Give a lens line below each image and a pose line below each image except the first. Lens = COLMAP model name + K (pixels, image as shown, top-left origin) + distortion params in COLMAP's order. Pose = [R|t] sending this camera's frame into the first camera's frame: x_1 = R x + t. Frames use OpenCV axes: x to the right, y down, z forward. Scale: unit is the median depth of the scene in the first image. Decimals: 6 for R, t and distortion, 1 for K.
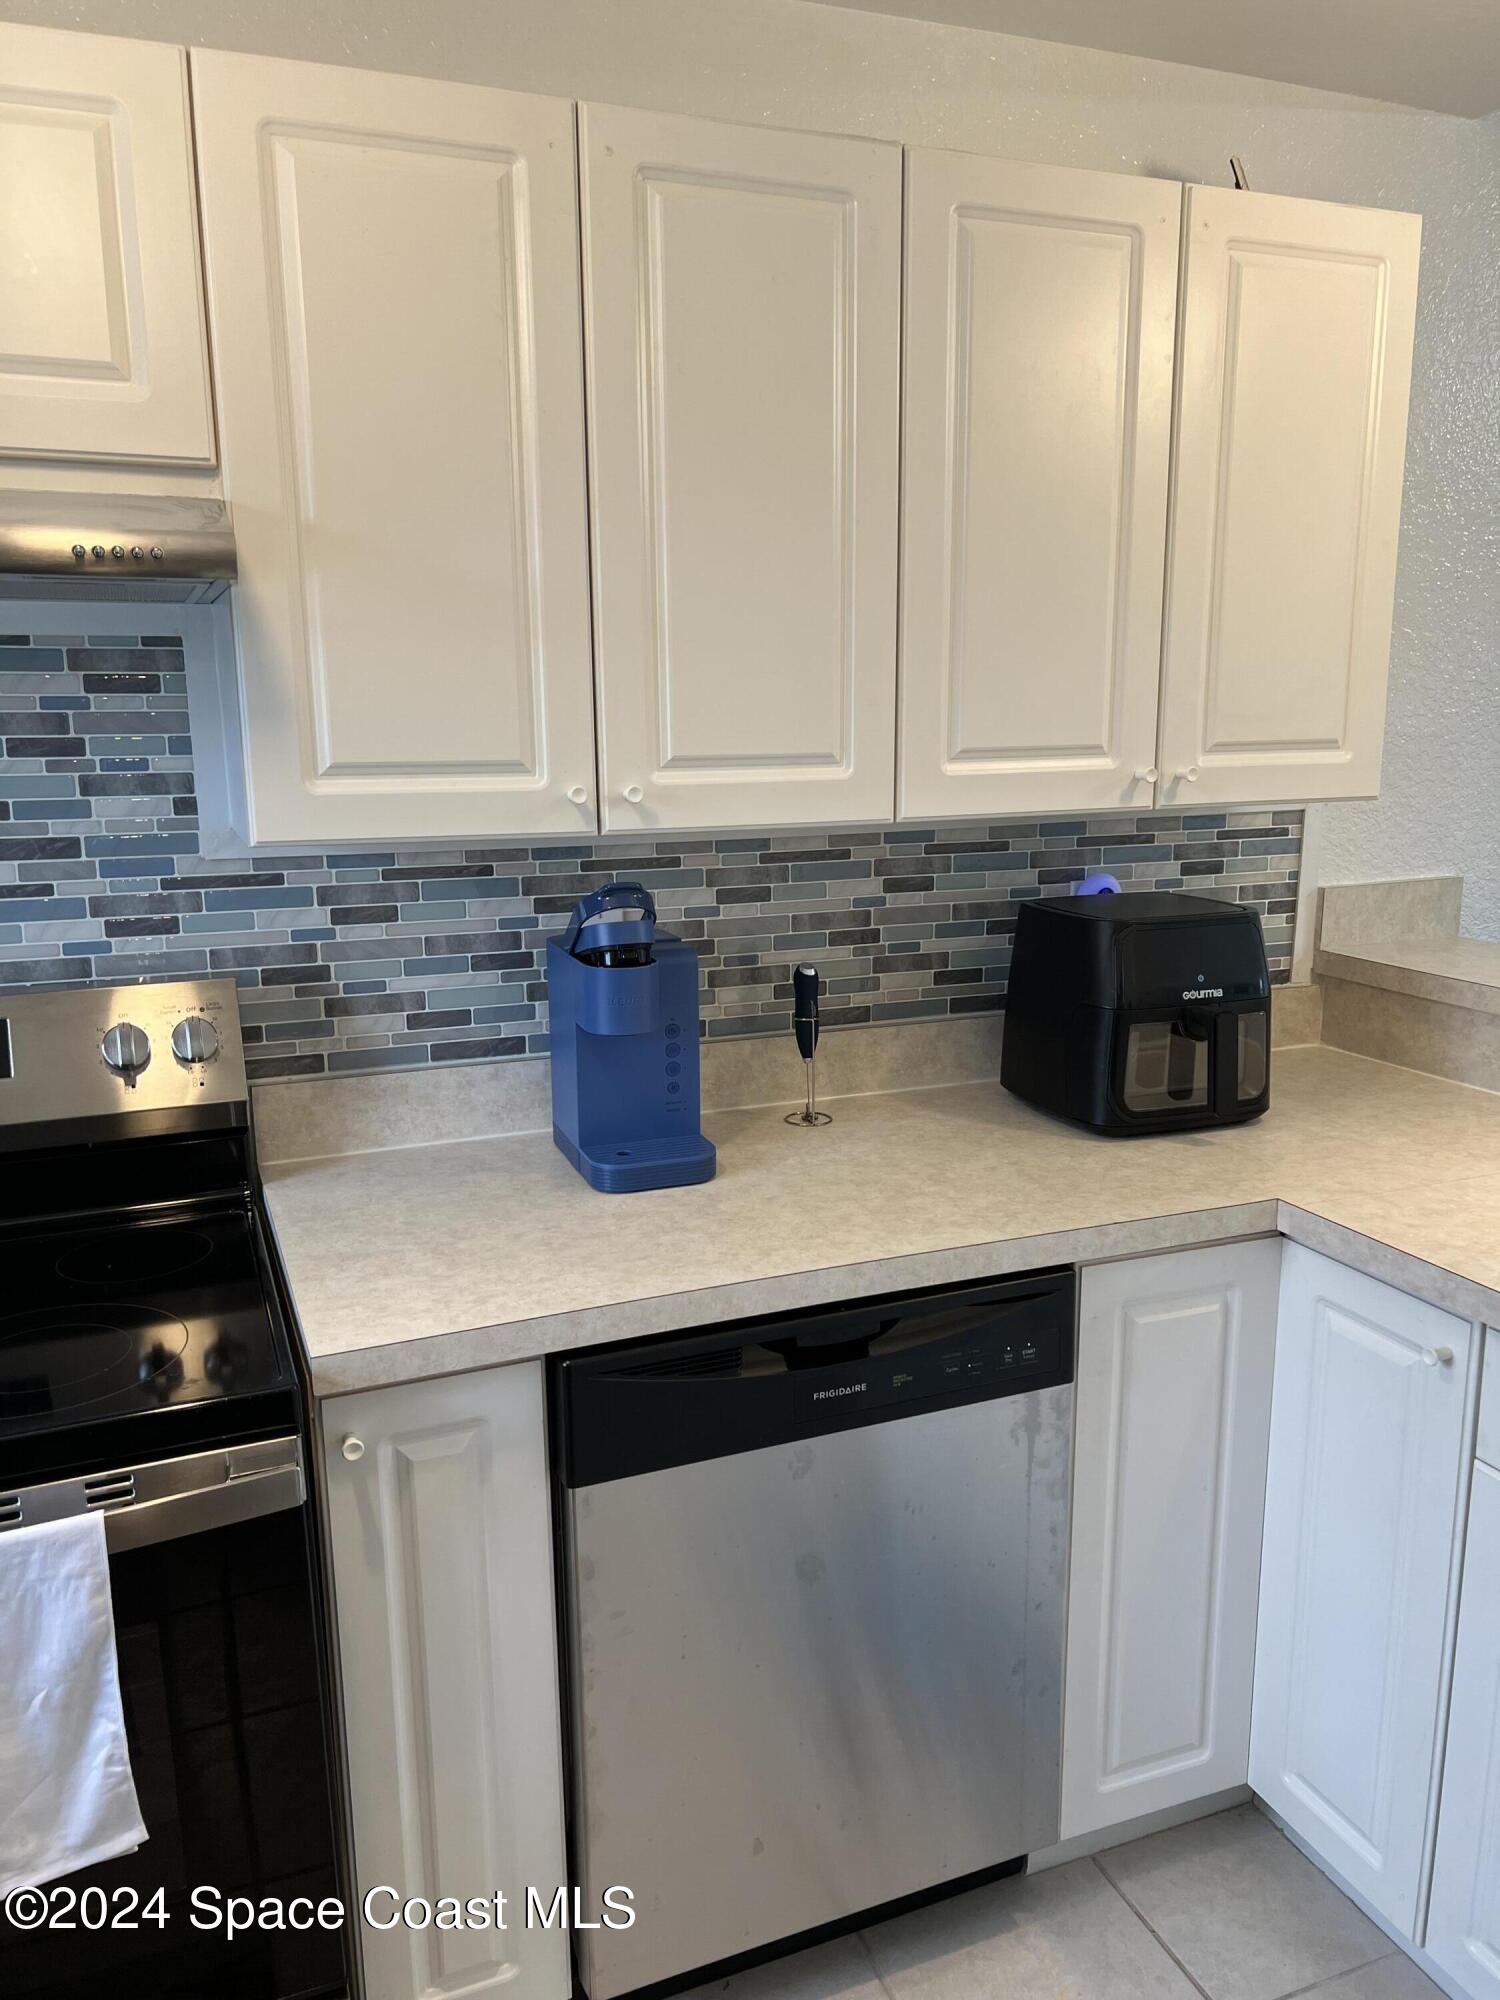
lens RADIAL K [[1512.6, 0, 756.5], [0, 1512.6, 1004.7], [0, 0, 1]] dist [0.067701, -0.082366]
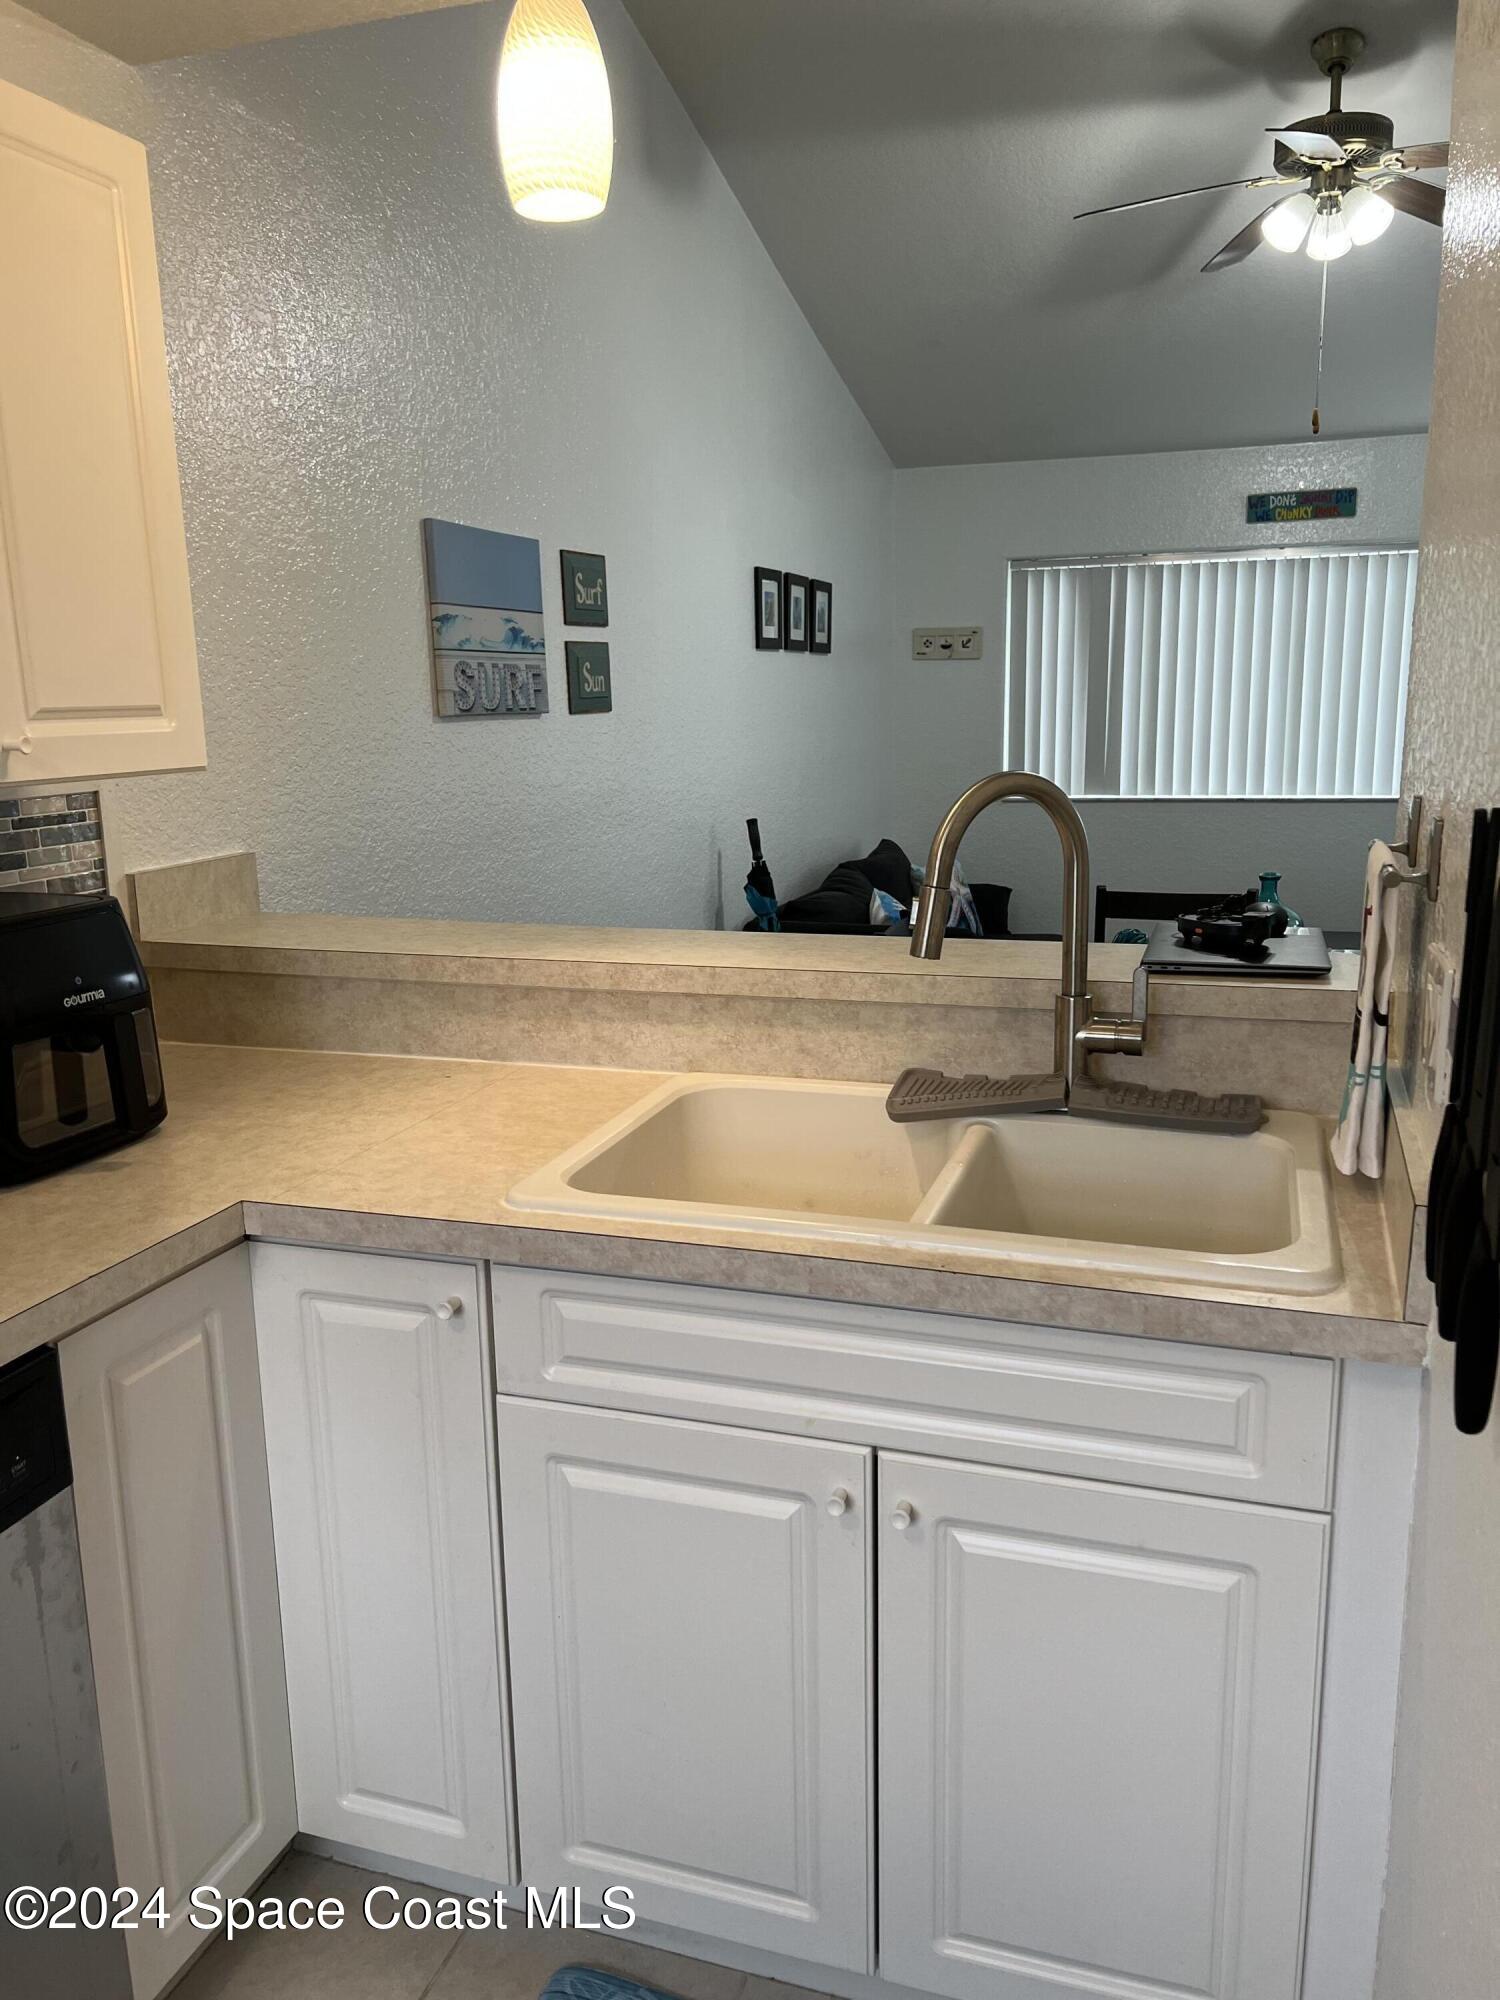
lens RADIAL K [[1512.6, 0, 747.5], [0, 1512.6, 1008.1], [0, 0, 1]] dist [0.067701, -0.082366]
pose [[0.660200, -0.161539, 0.733513, -0.101564], [0.163526, 0.984085, 0.069540, -0.000206], [-0.733072, 0.074038, 0.676109, 0.143526]]
